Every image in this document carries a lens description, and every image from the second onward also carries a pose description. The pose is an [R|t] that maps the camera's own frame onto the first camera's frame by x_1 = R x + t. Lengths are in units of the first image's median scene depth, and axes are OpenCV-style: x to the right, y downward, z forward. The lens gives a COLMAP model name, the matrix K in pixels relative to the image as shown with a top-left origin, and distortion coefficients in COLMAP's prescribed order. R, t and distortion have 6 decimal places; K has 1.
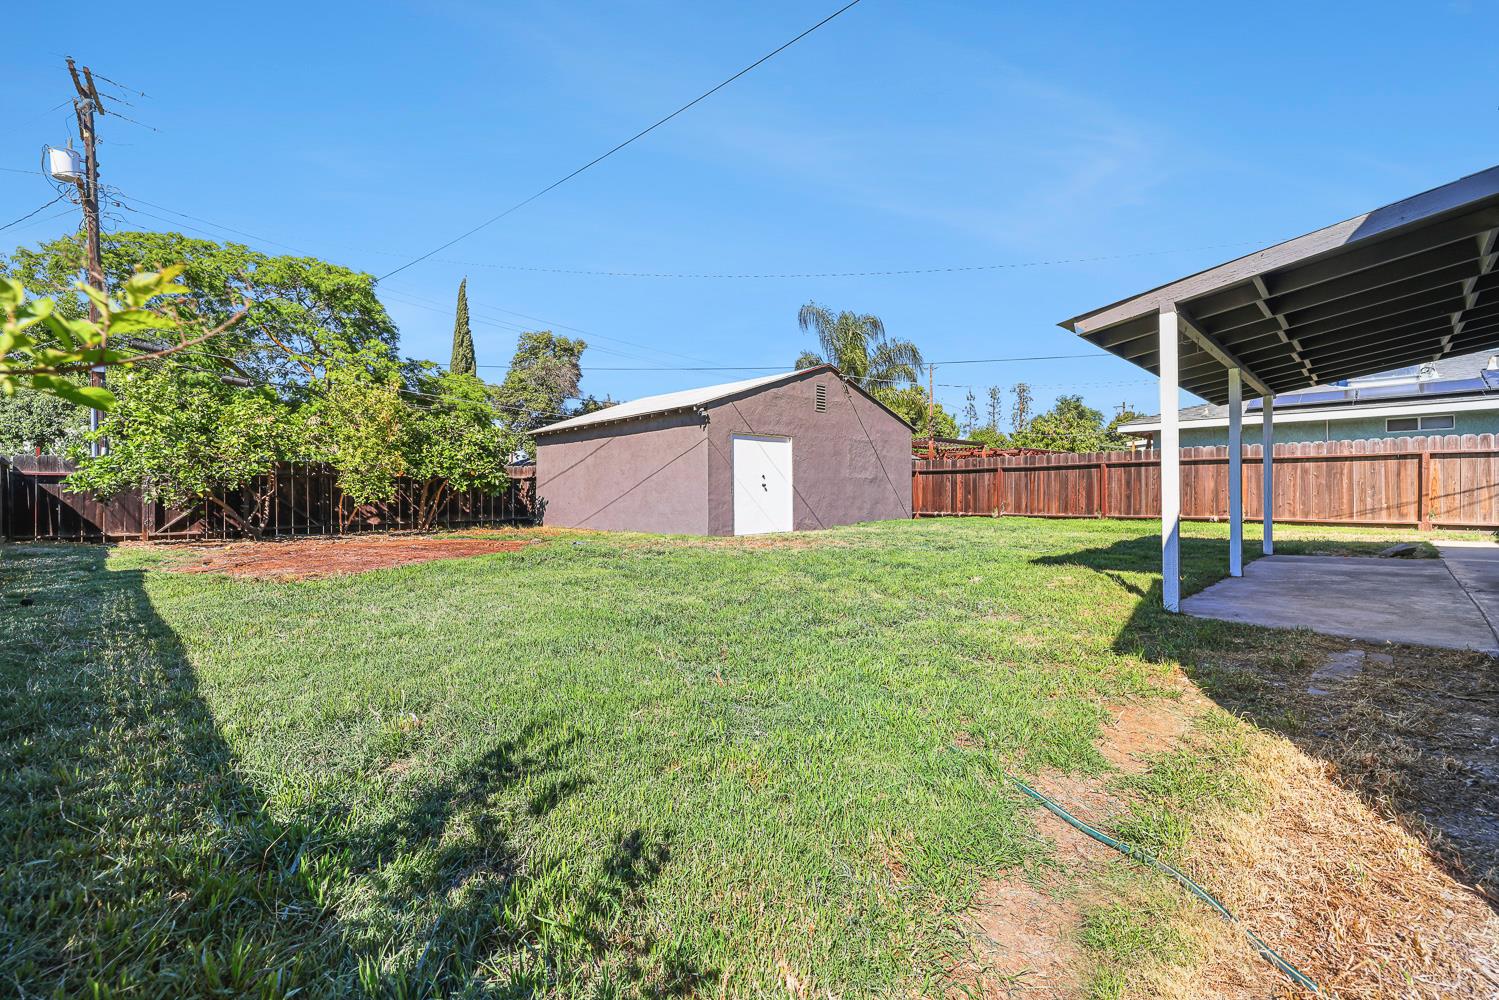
lens RADIAL K [[632.5, 0, 750.2], [0, 632.5, 495.3], [0, 0, 1]] dist [0.000107, 0.000246]
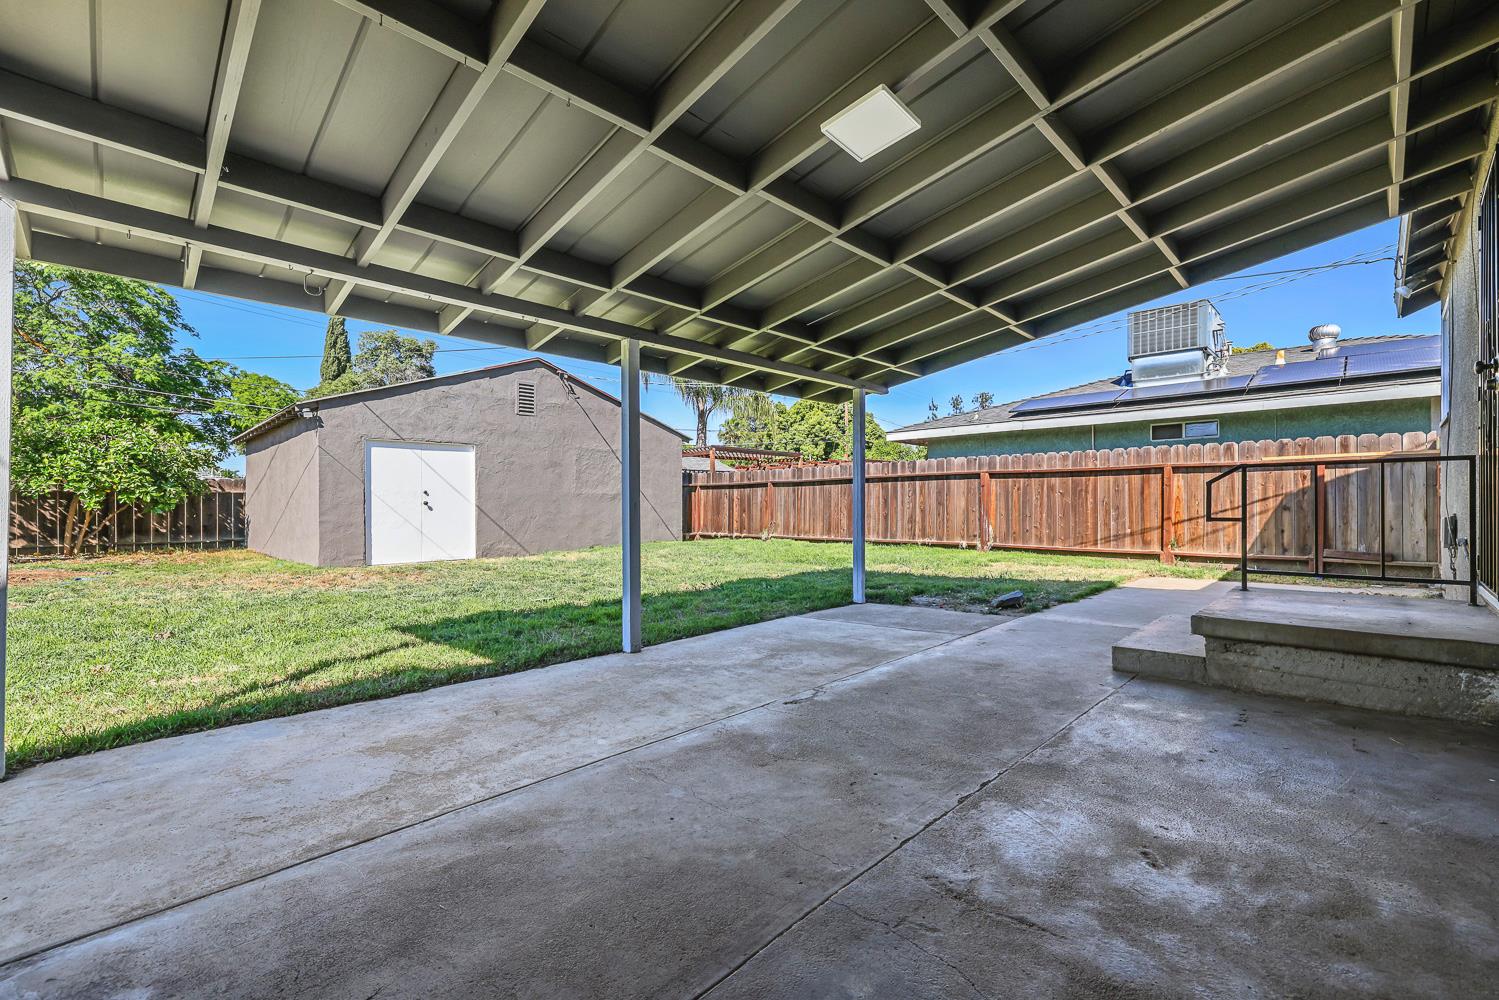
lens RADIAL K [[632.5, 0, 750.2], [0, 632.5, 495.3], [0, 0, 1]] dist [0.000107, 0.000246]
pose [[0.999815, 0.001755, 0.019175, 0.447082], [-0.001414, 0.999840, -0.017818, -0.012670], [-0.019203, 0.017788, 0.999657, 0.177897]]
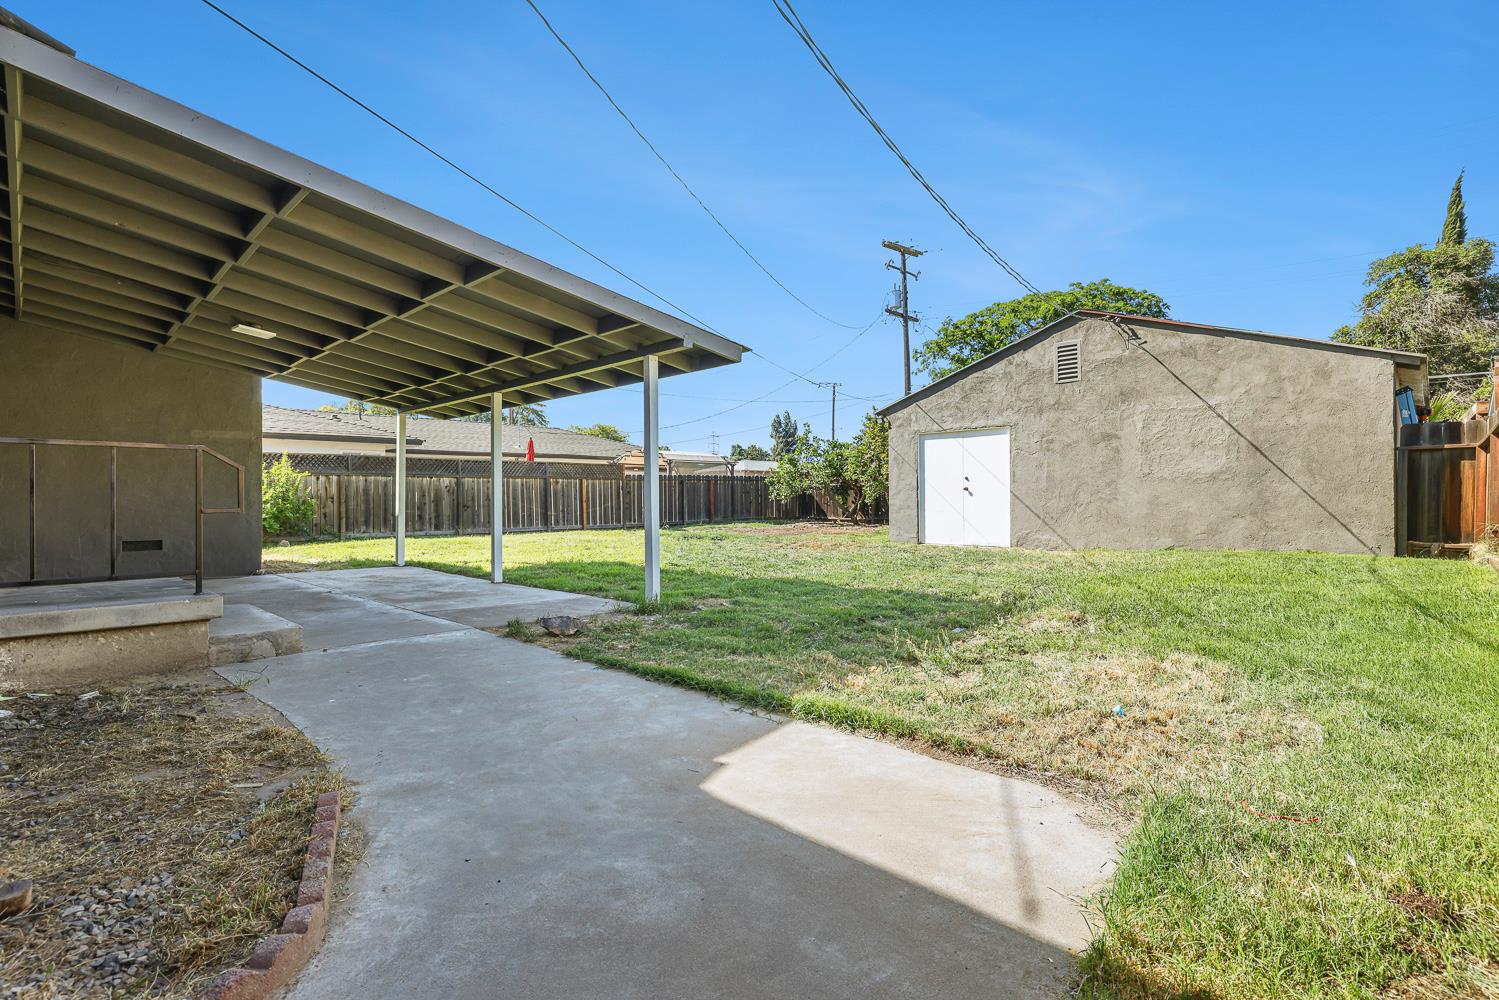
lens RADIAL K [[677.8, 0, 749.5], [0, 677.8, 500.0], [0, 0, 1]] dist [0.000128, 0.000037]
pose [[0.053800, 0.007276, -0.998525, 0.961174], [0.002902, 0.999968, 0.007443, -0.008936], [0.998547, -0.003298, 0.053777, 0.689930]]
